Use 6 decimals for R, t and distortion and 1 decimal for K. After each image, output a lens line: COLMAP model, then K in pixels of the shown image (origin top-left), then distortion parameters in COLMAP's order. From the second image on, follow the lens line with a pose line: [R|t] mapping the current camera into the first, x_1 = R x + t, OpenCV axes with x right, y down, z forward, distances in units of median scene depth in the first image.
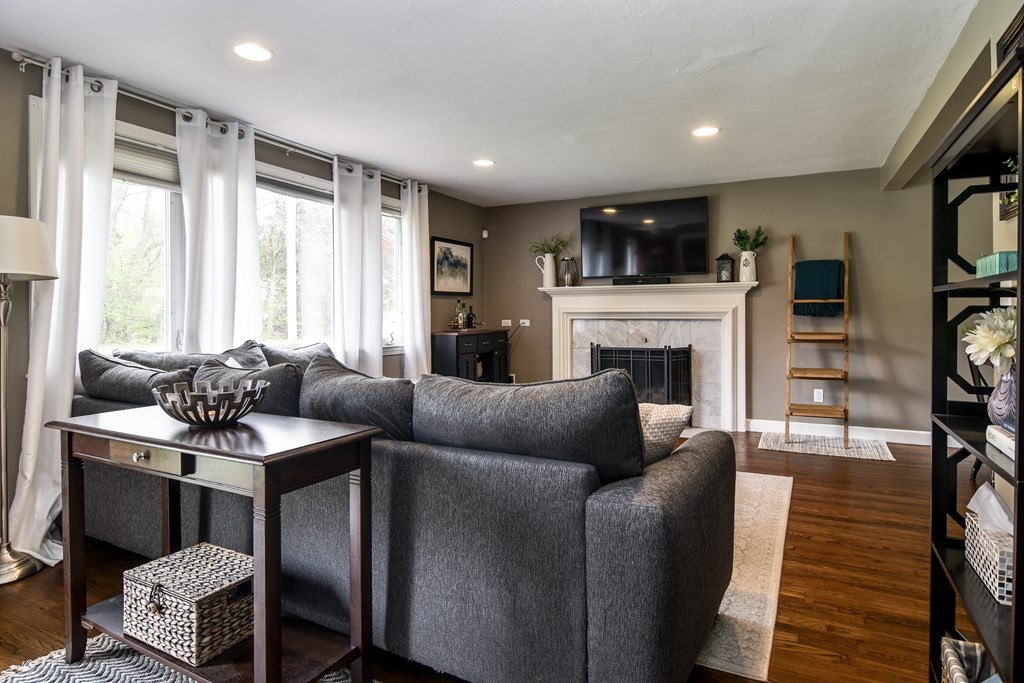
lens RADIAL K [[574.4, 0, 541.1], [0, 574.4, 316.8], [0, 0, 1]] dist [-0.000632, -0.000470]
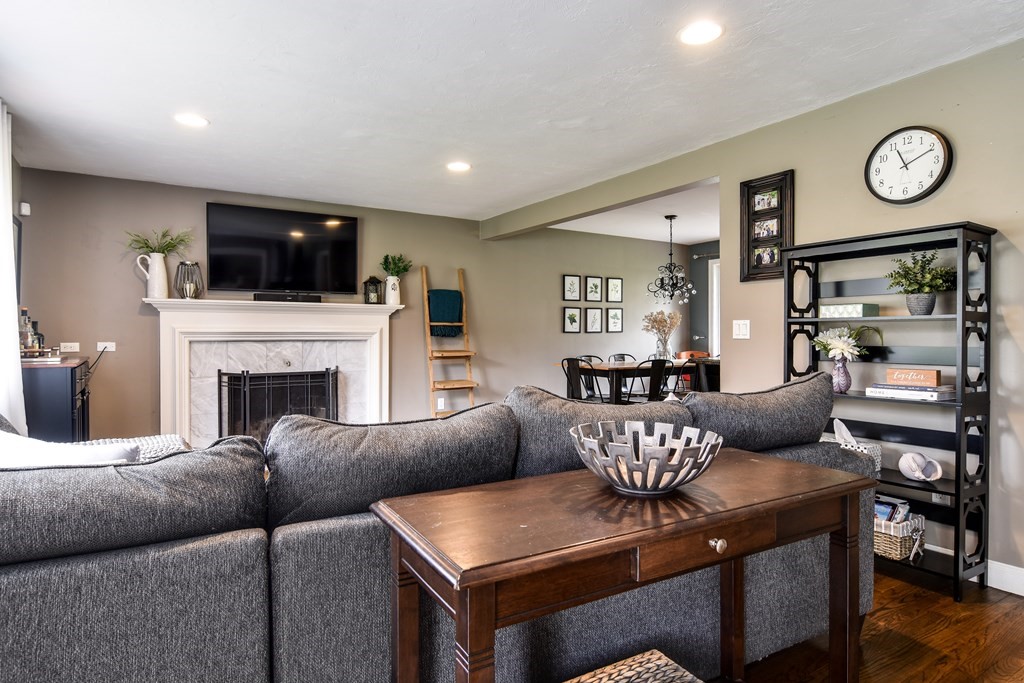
lens RADIAL K [[561.2, 0, 509.2], [0, 561.2, 336.6], [0, 0, 1]] dist [0.002509, -0.000281]
pose [[0.529971, -0.000575, 0.848016, -0.403404], [0.003339, 0.999993, -0.001409, 0.000801], [-0.848009, 0.003578, 0.529969, 0.255819]]
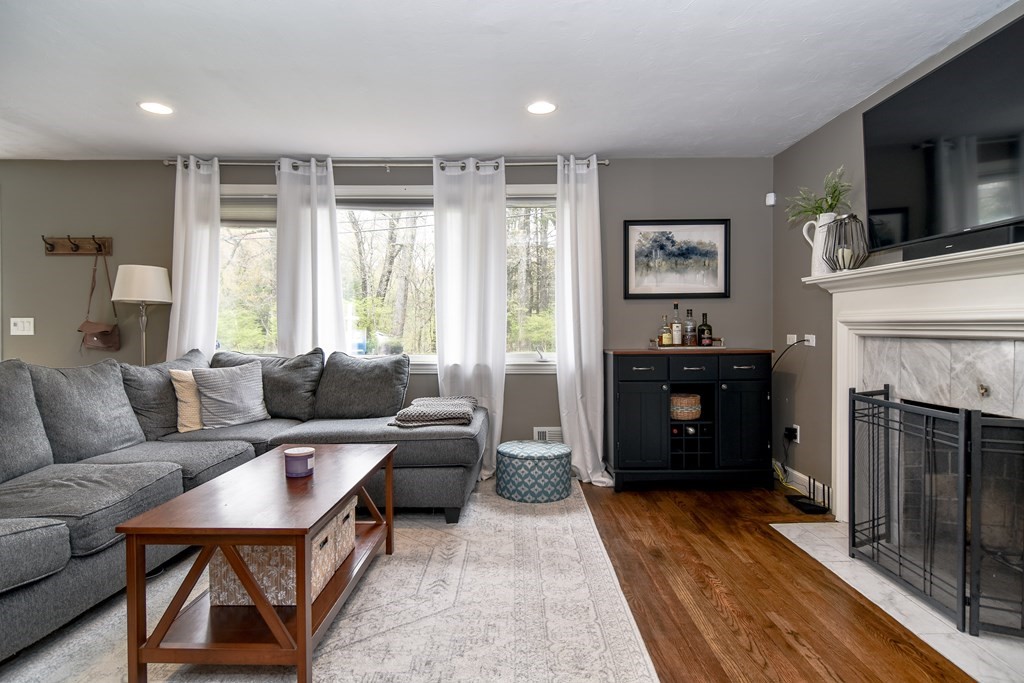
lens RADIAL K [[578.2, 0, 512.0], [0, 578.2, 341.5], [0, 0, 1]] dist [0.001522, -0.000604]
pose [[0.409716, 0.025005, -0.911870, 0.437884], [-0.002970, 0.999656, 0.026078, -0.003184], [0.912208, -0.007977, 0.409649, 0.566883]]
